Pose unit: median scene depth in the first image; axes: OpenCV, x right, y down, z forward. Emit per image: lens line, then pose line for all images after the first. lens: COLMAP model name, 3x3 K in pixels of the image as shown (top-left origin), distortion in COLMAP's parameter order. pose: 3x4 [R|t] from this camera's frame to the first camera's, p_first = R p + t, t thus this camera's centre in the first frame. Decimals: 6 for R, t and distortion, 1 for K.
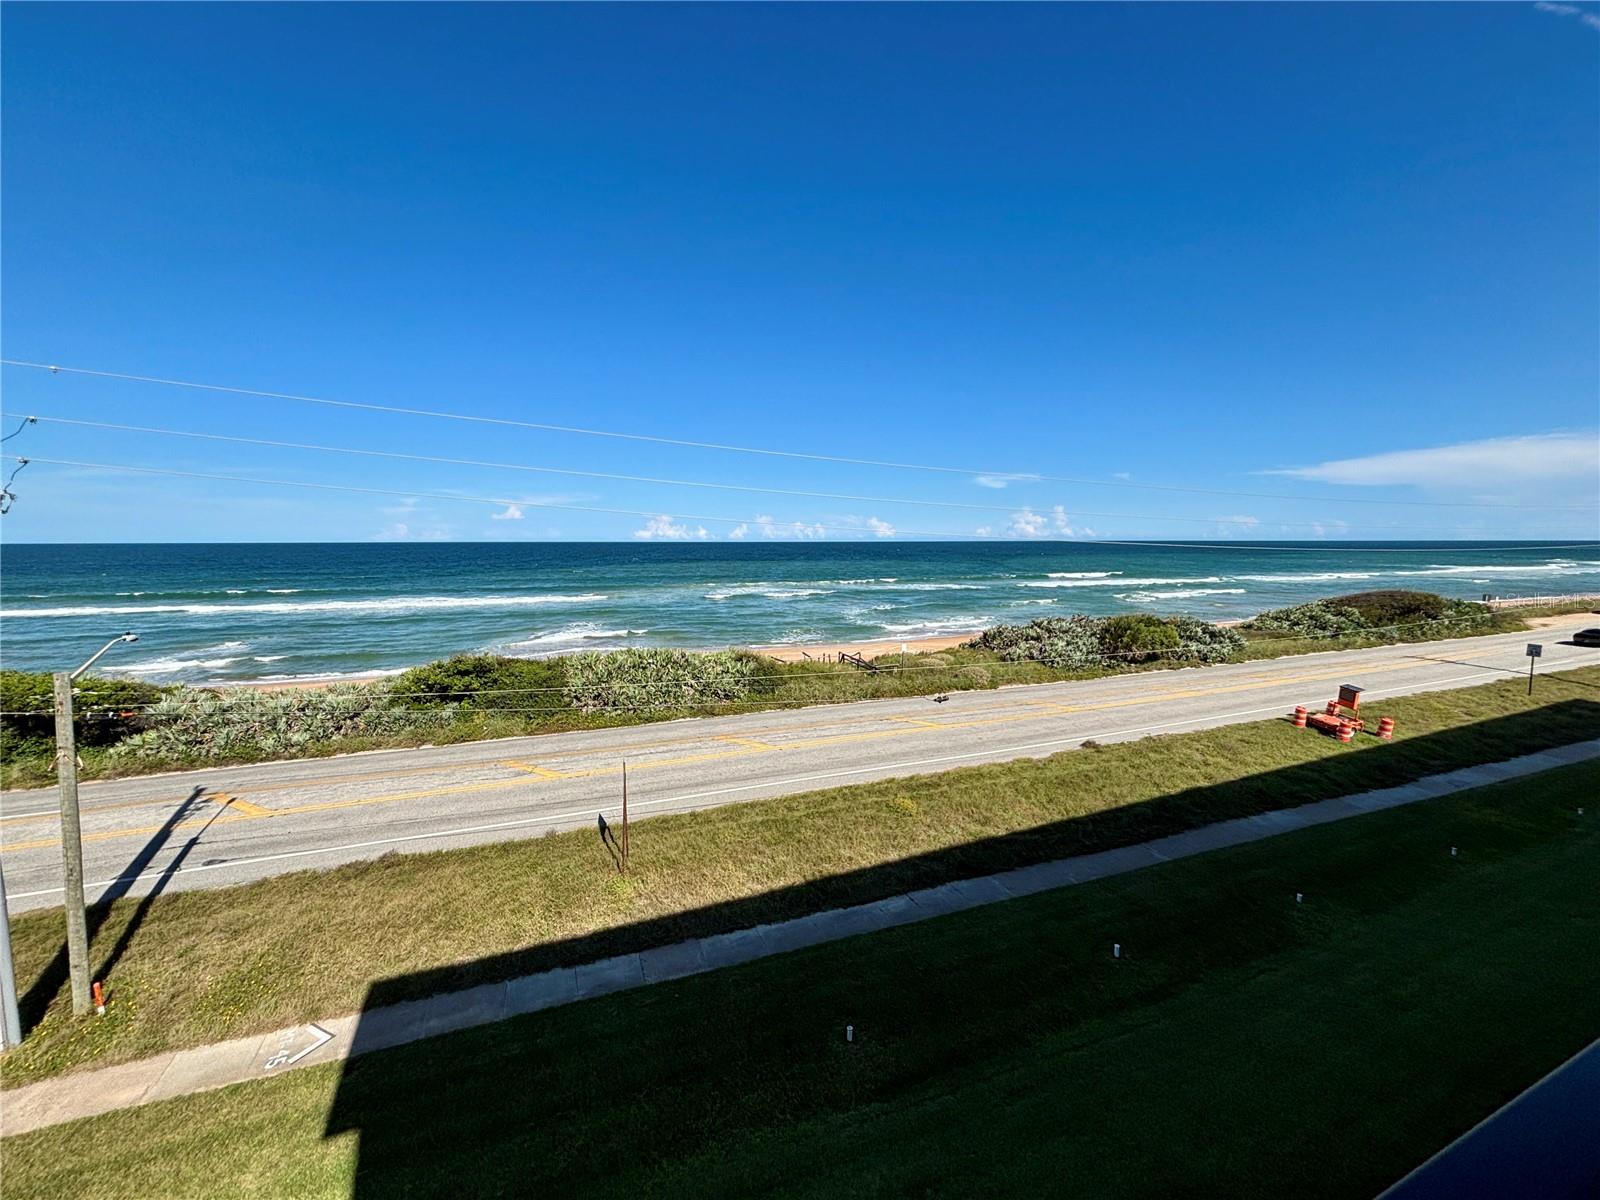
lens RADIAL K [[643.2, 0, 799.0], [0, 643.2, 598.8], [0, 0, 1]] dist [-0.004339, 0.001420]
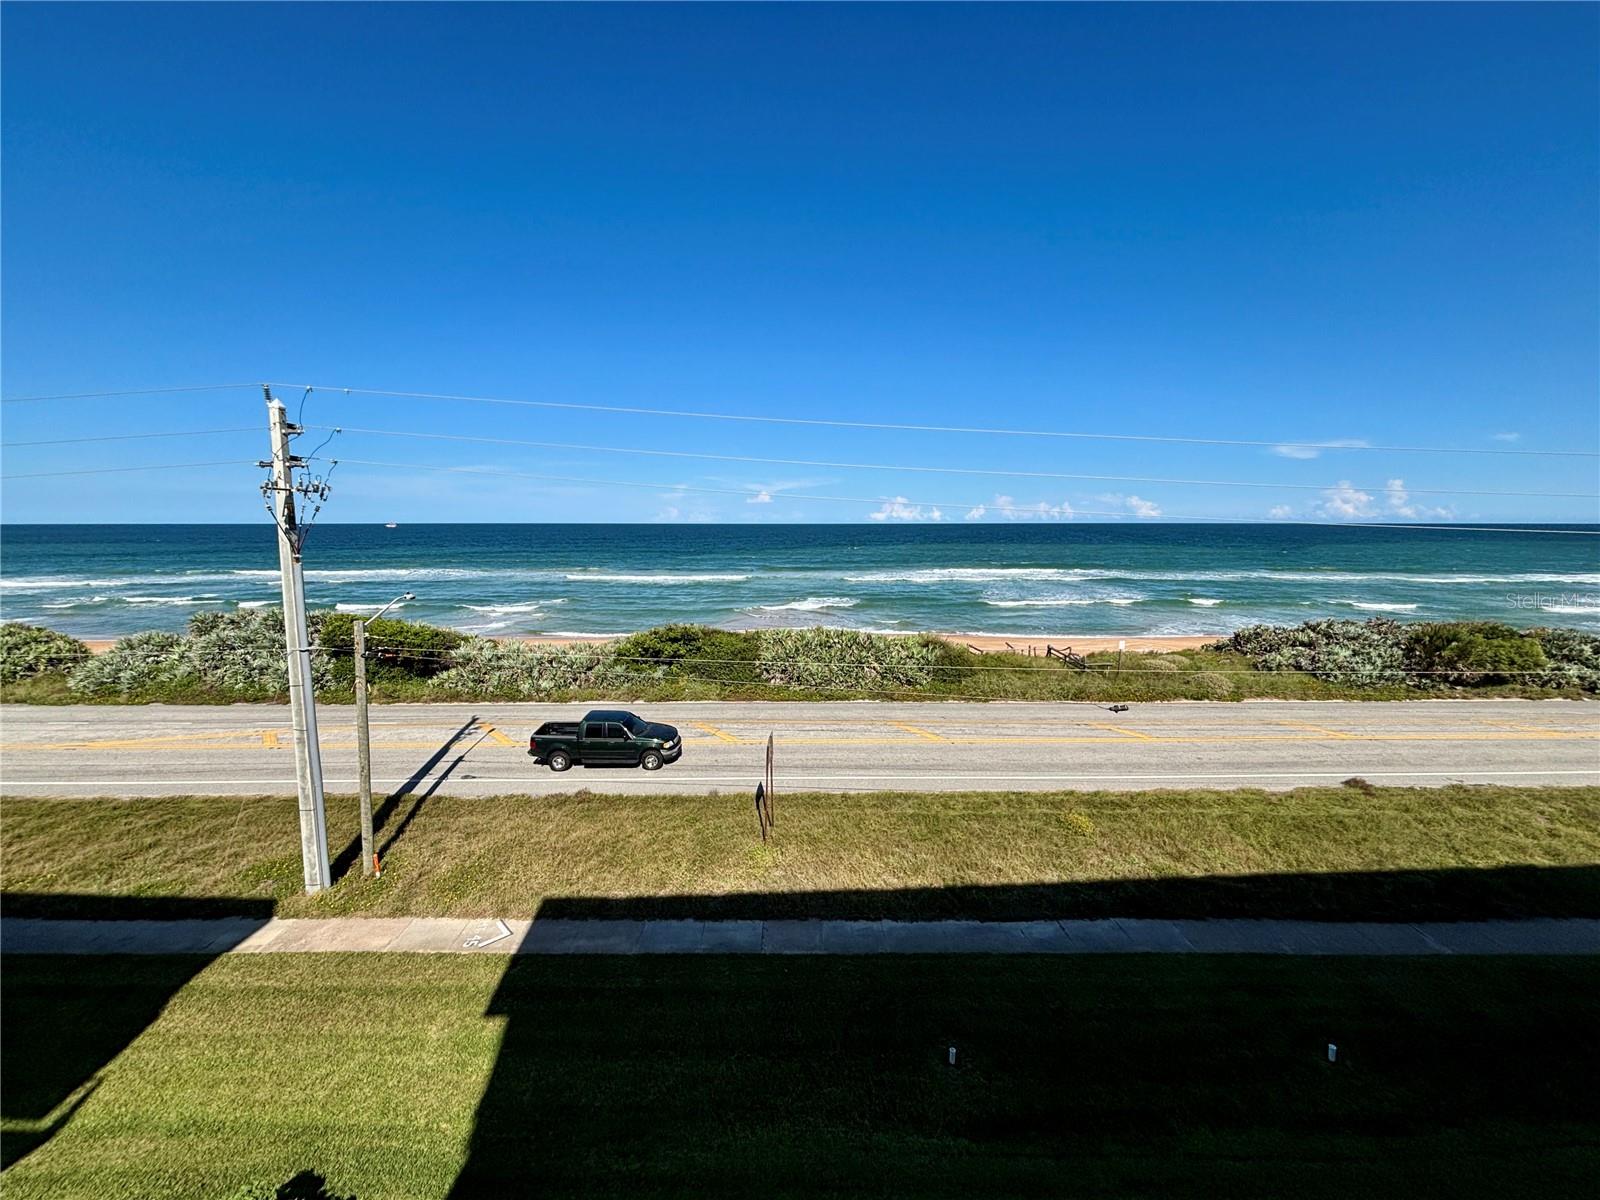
lens RADIAL K [[643.2, 0, 799.9], [0, 643.2, 601.3], [0, 0, 1]] dist [-0.004339, 0.001420]
pose [[0.935177, 0.044488, -0.351375, 0.100618], [-0.033230, 0.998725, 0.038008, -0.003464], [0.352618, -0.023869, 0.935463, 0.043146]]
